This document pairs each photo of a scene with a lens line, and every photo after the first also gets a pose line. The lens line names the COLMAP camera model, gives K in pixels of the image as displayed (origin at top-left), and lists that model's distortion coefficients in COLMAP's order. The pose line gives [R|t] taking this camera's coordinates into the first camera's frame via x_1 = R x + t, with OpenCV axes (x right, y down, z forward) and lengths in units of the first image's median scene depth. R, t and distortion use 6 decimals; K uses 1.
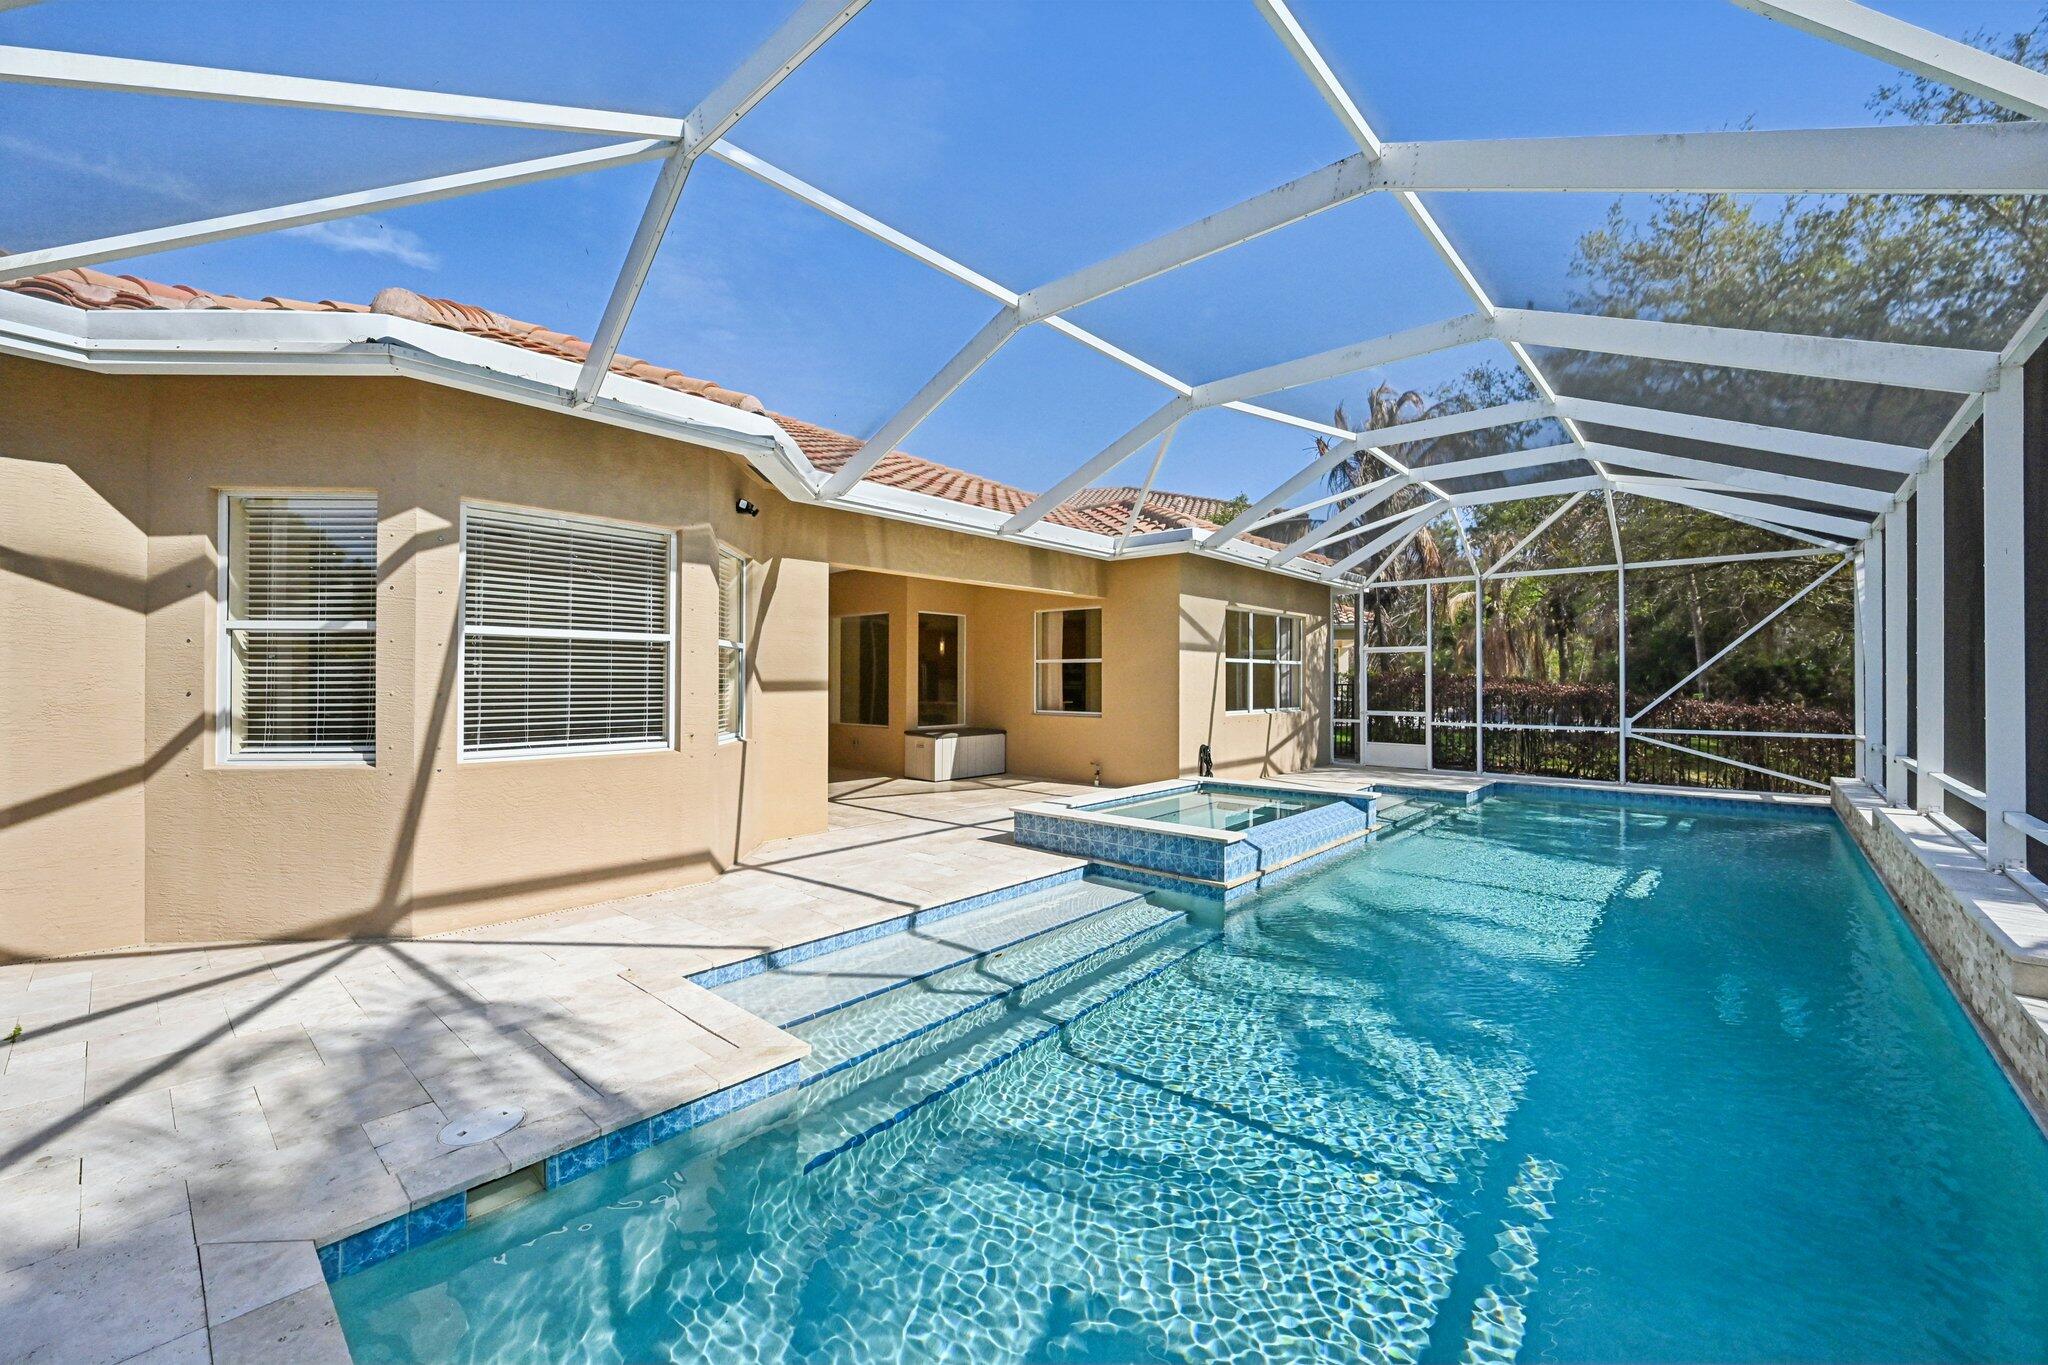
lens RADIAL K [[815.0, 0, 1011.9], [0, 815.0, 663.5], [0, 0, 1]] dist [0.000674, -0.000238]
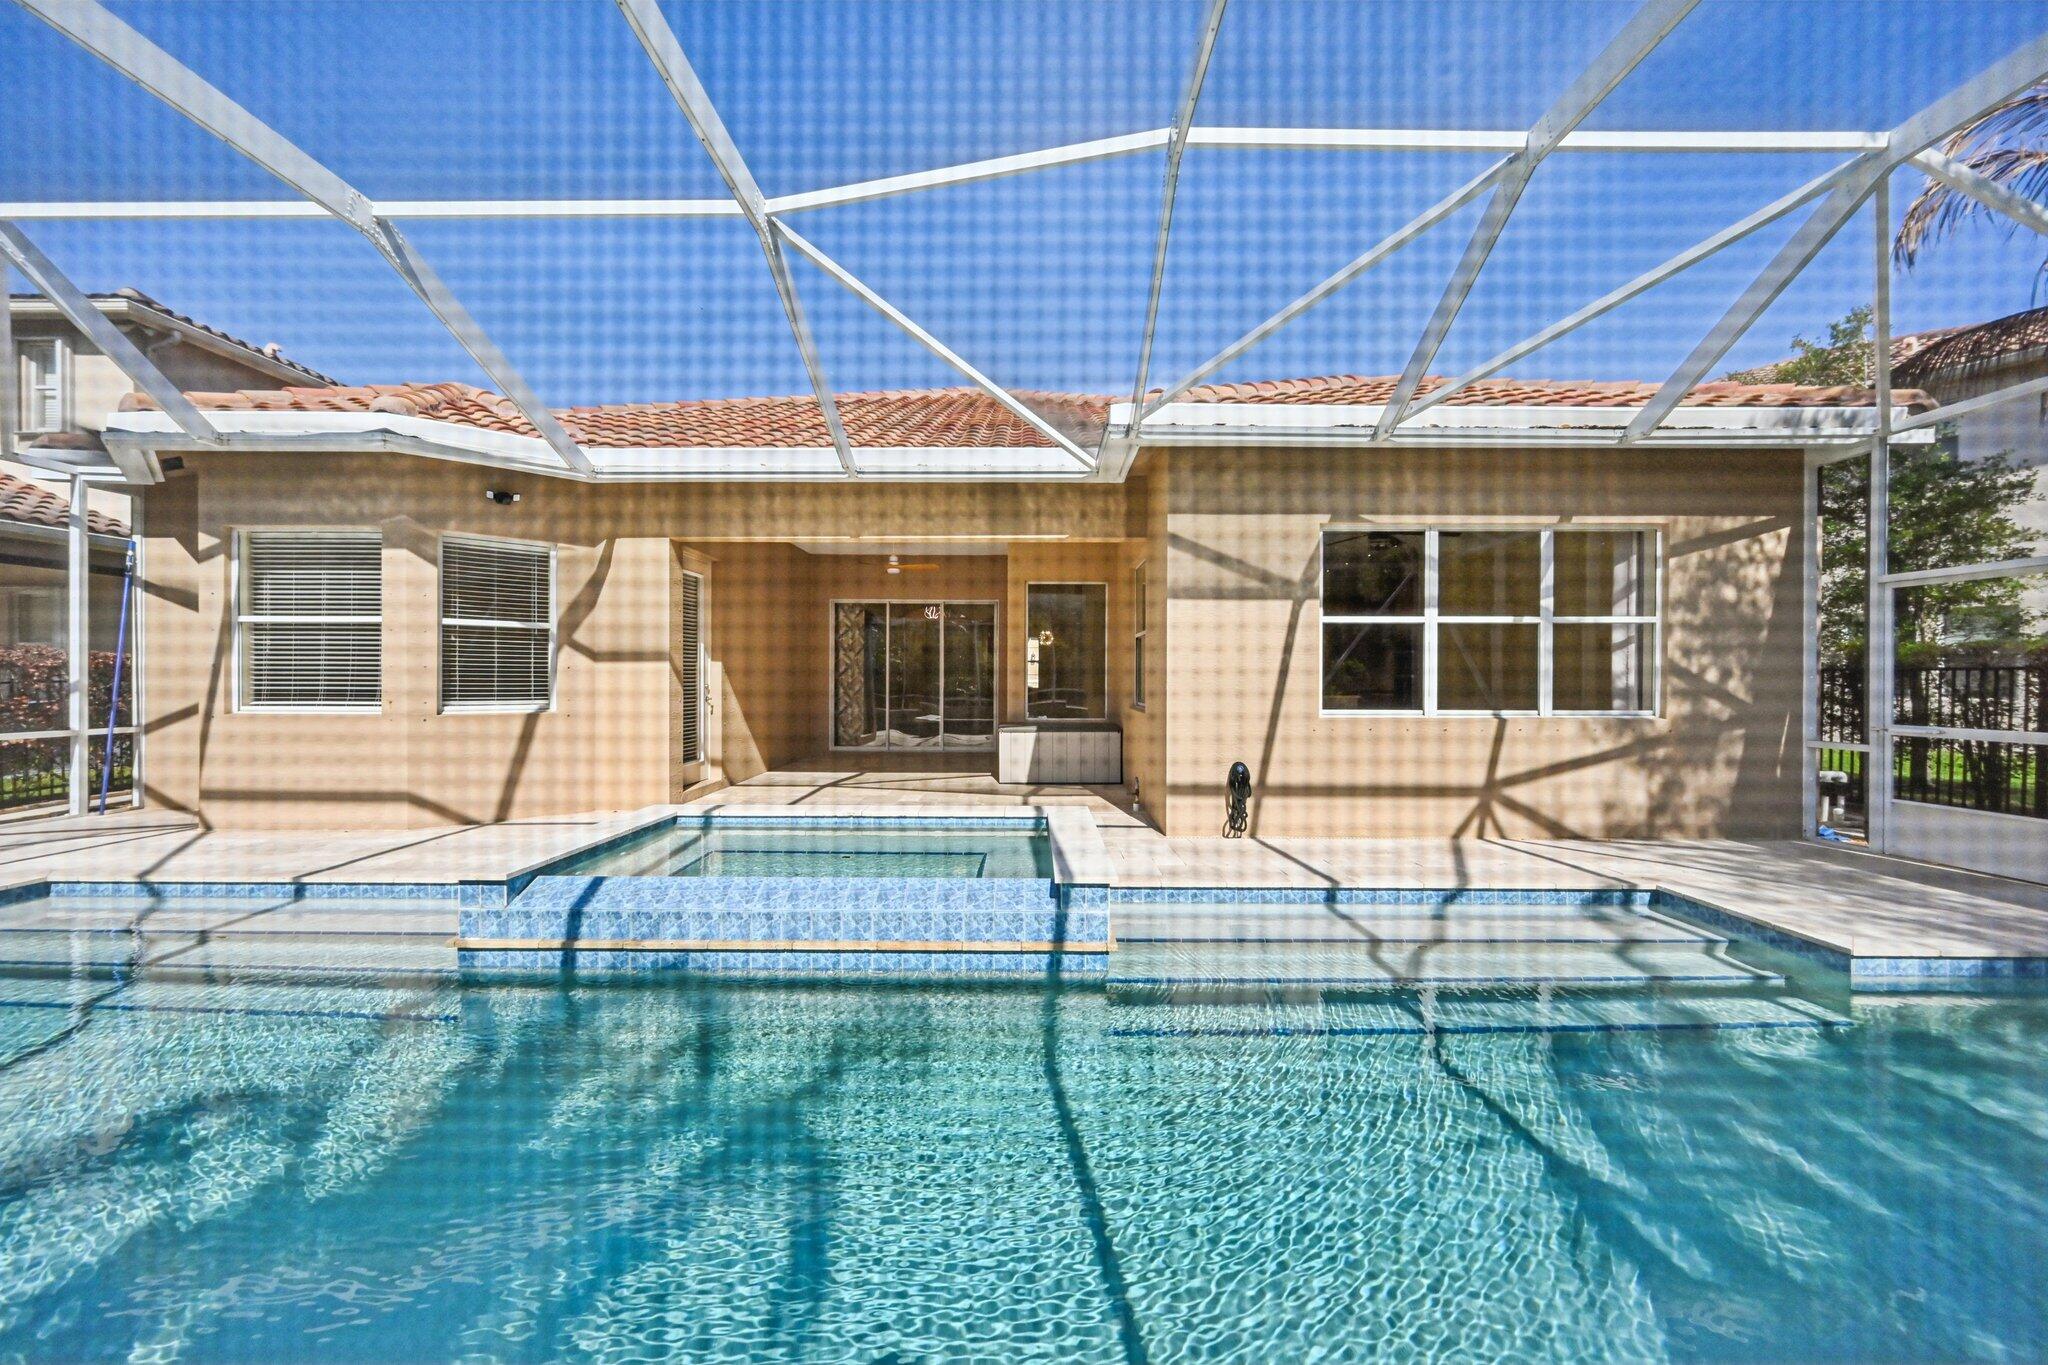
lens RADIAL K [[815.0, 0, 1026.3], [0, 815.0, 675.8], [0, 0, 1]] dist [0.000674, -0.000238]
pose [[0.685733, -0.004794, -0.727837, 0.740133], [0.018312, 0.999775, 0.010667, 0.039131], [0.727623, -0.020643, 0.685667, 0.595427]]
